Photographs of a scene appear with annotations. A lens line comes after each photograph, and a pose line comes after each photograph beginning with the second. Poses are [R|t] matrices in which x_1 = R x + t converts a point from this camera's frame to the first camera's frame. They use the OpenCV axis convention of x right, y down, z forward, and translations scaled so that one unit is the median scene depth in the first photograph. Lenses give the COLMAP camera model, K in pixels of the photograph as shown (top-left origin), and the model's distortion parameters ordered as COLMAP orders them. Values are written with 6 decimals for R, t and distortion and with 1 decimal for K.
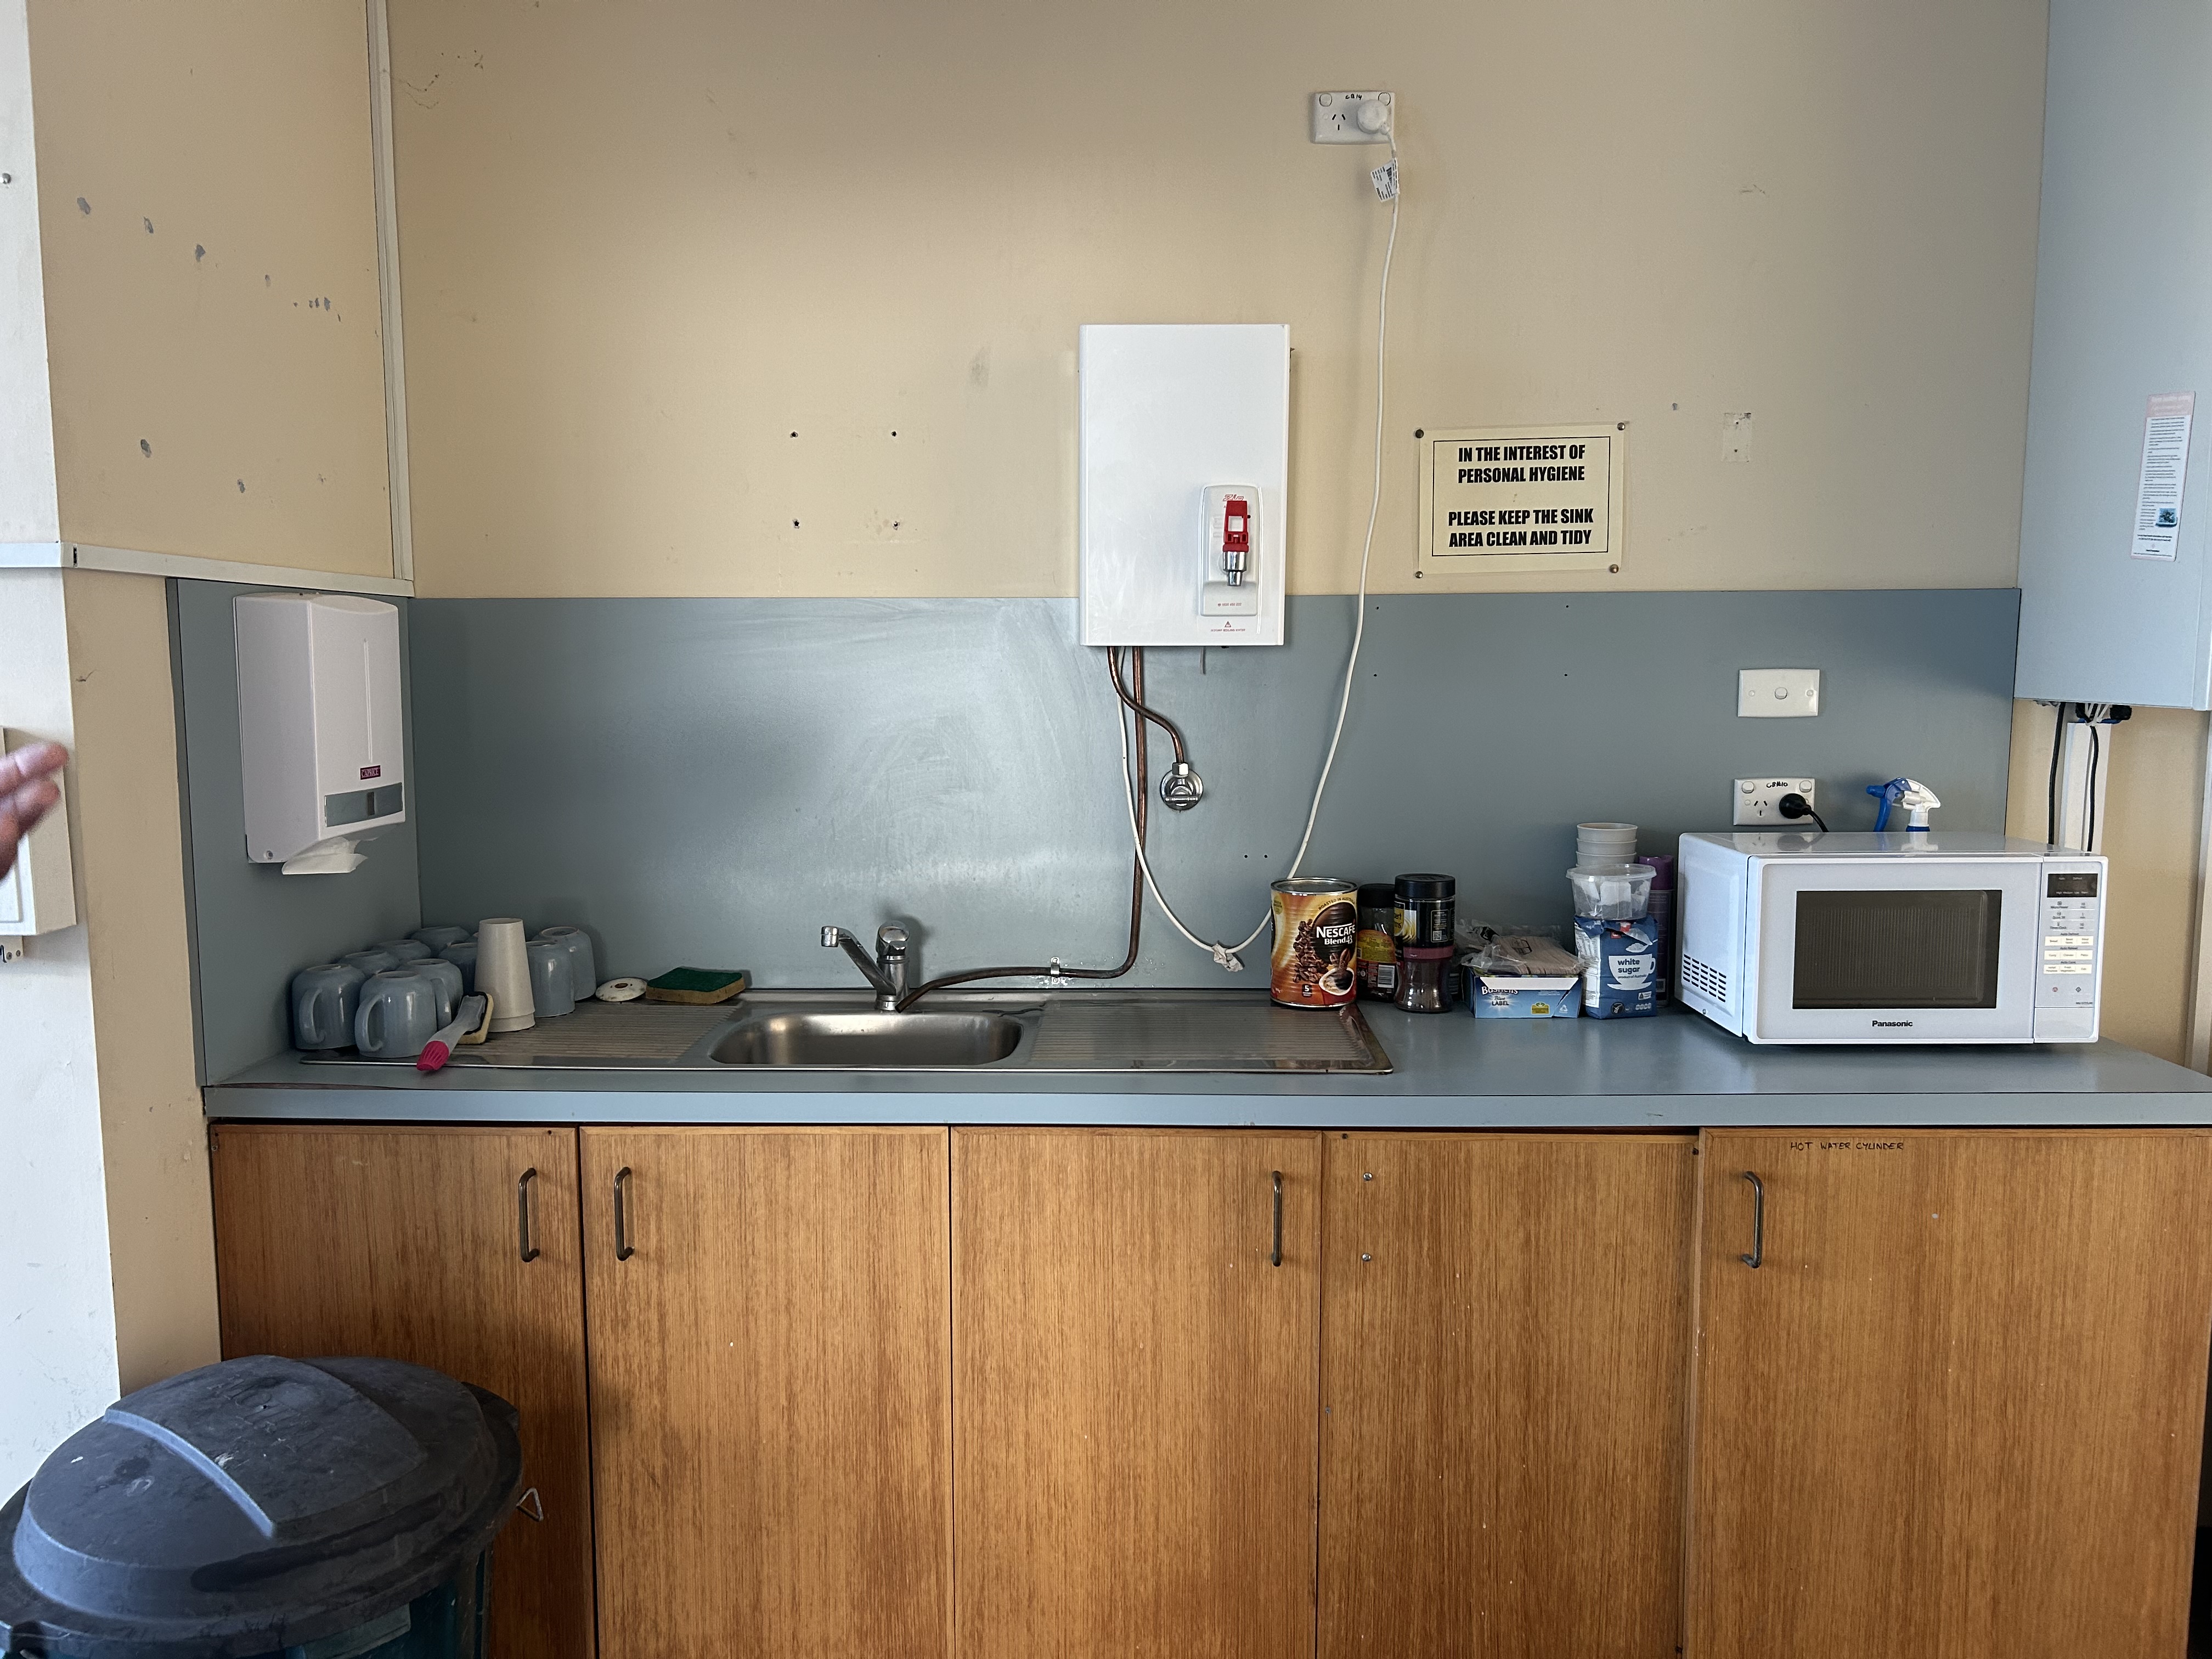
lens RADIAL K [[1689.9, 0, 1081.4], [0, 1689.9, 832.5], [0, 0, 1]] dist [0.097780, -0.089882]
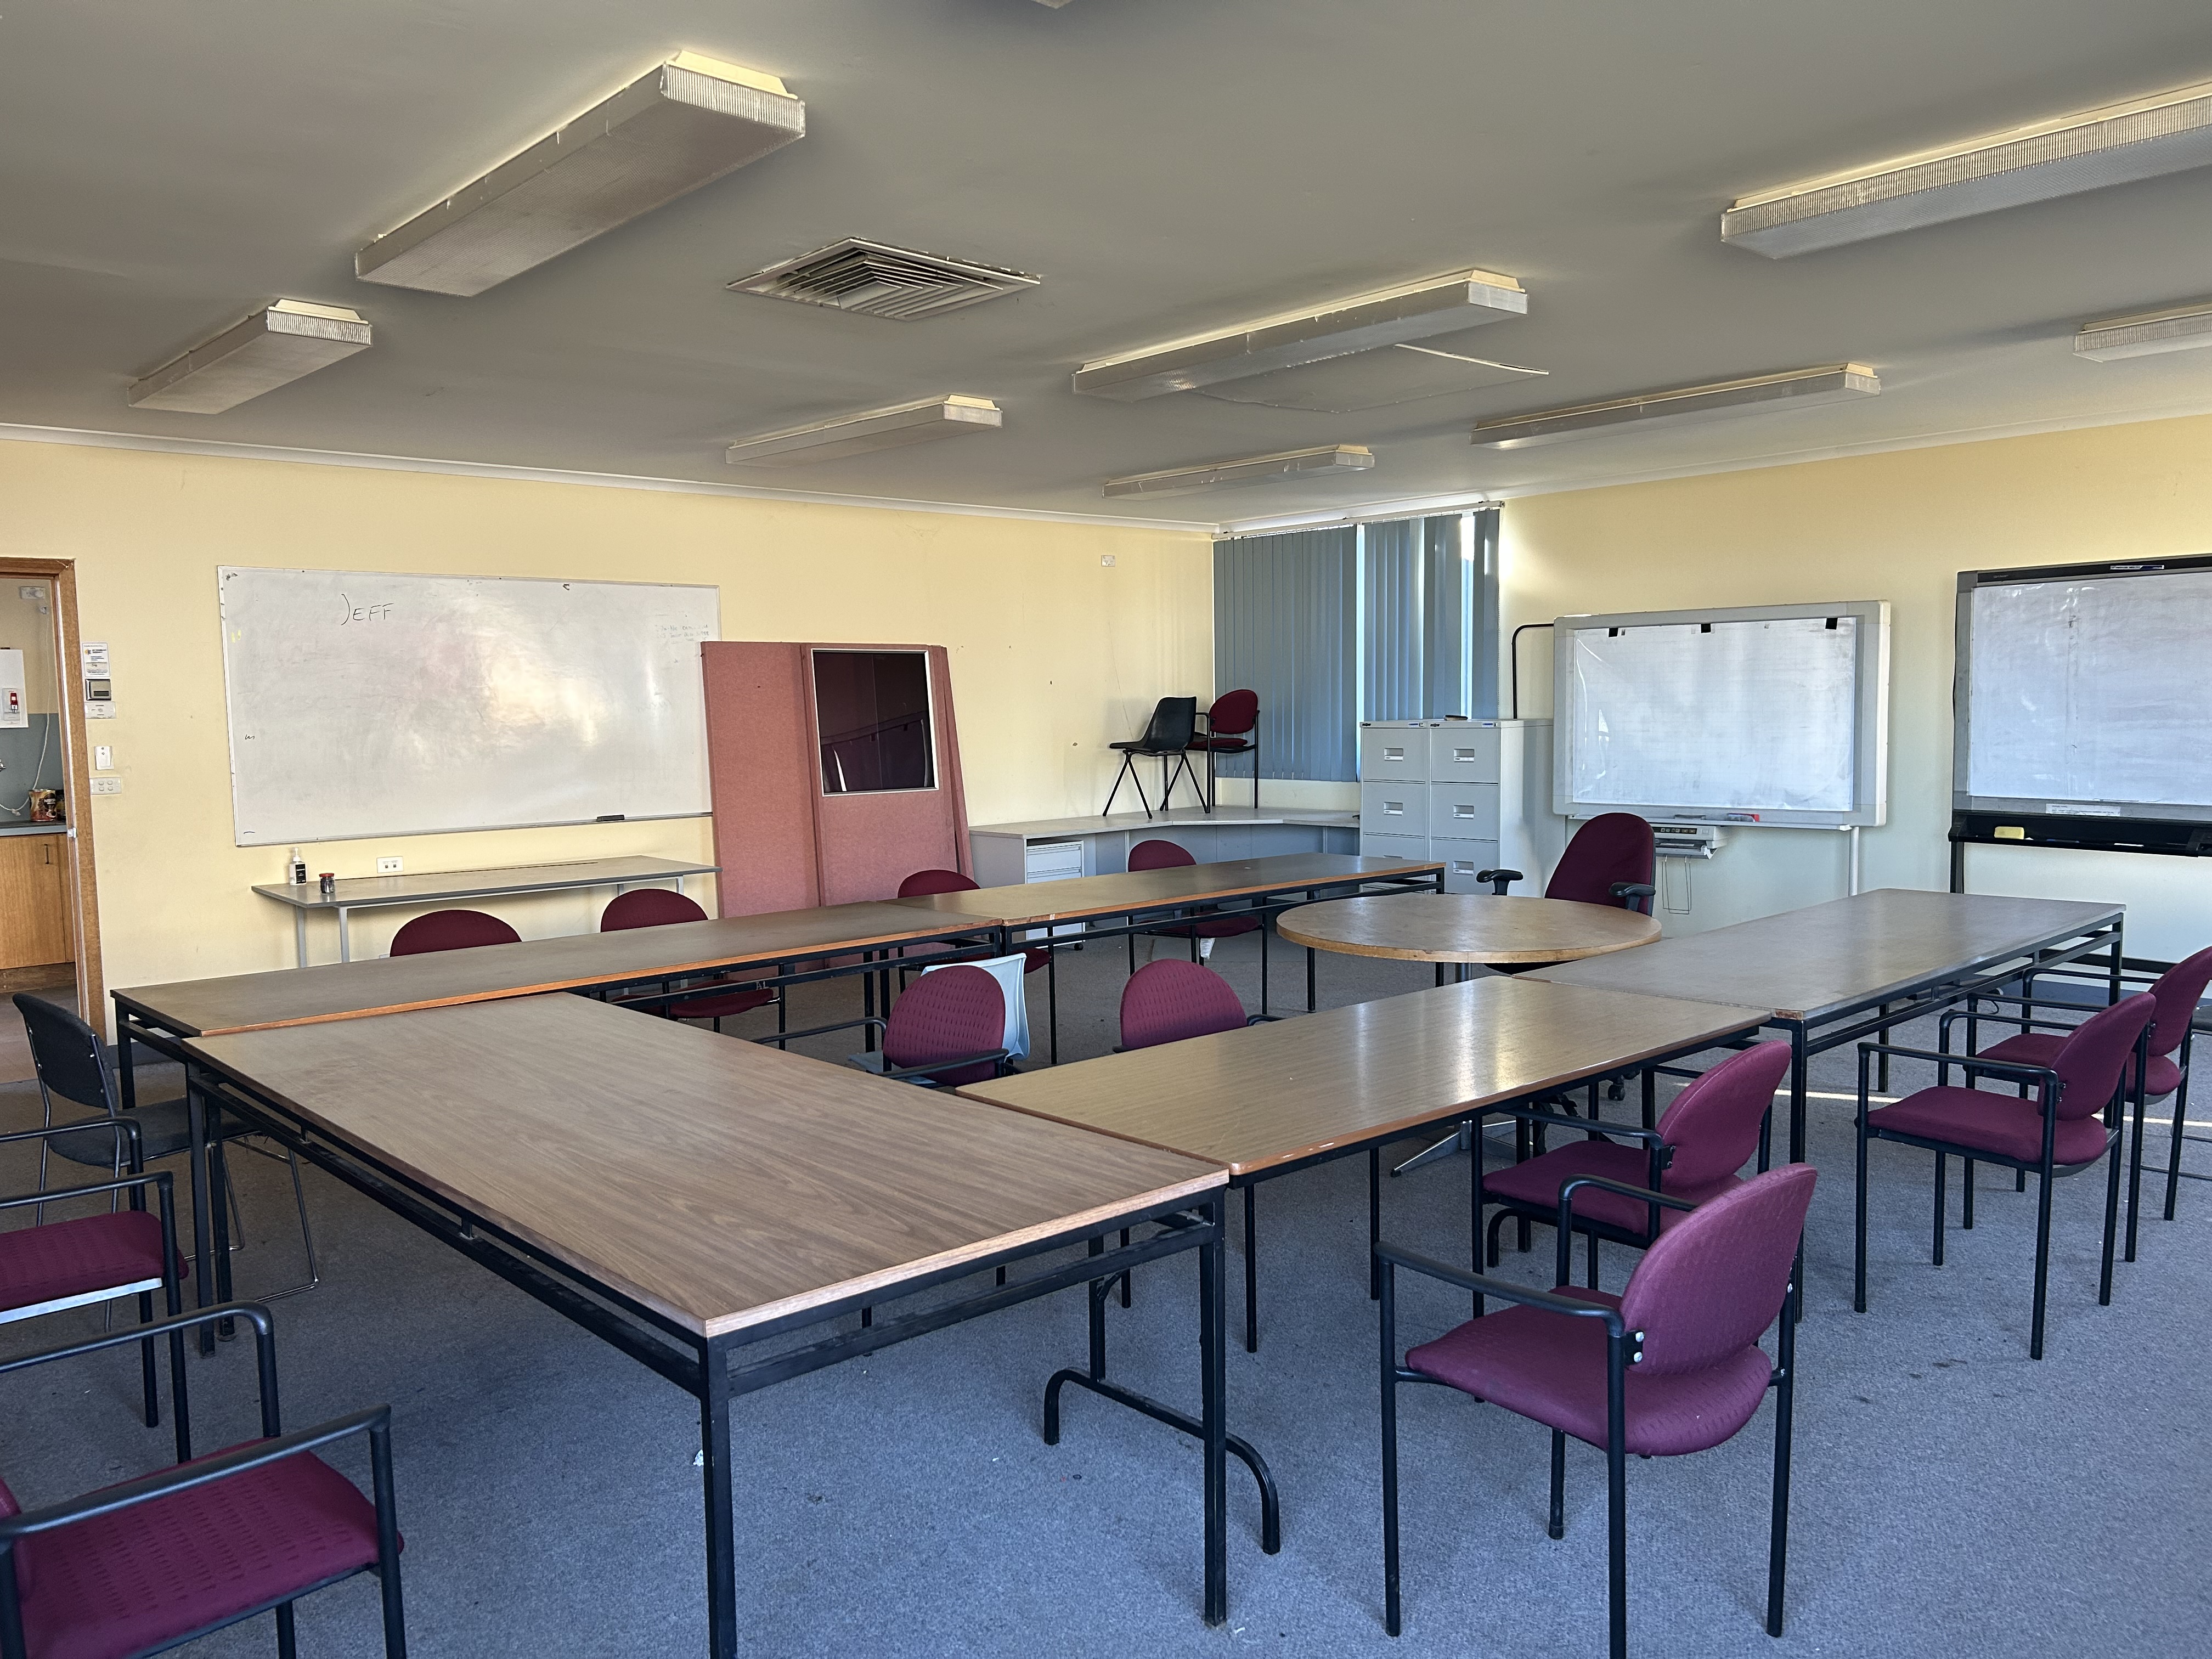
lens RADIAL K [[1689.9, 0, 1081.4], [0, 1689.9, 832.5], [0, 0, 1]] dist [0.097780, -0.089882]
pose [[0.724690, -0.066796, 0.685830, -0.901025], [0.098384, 0.995124, -0.007039, 0.409455], [-0.682015, 0.072575, 0.727728, -3.657841]]
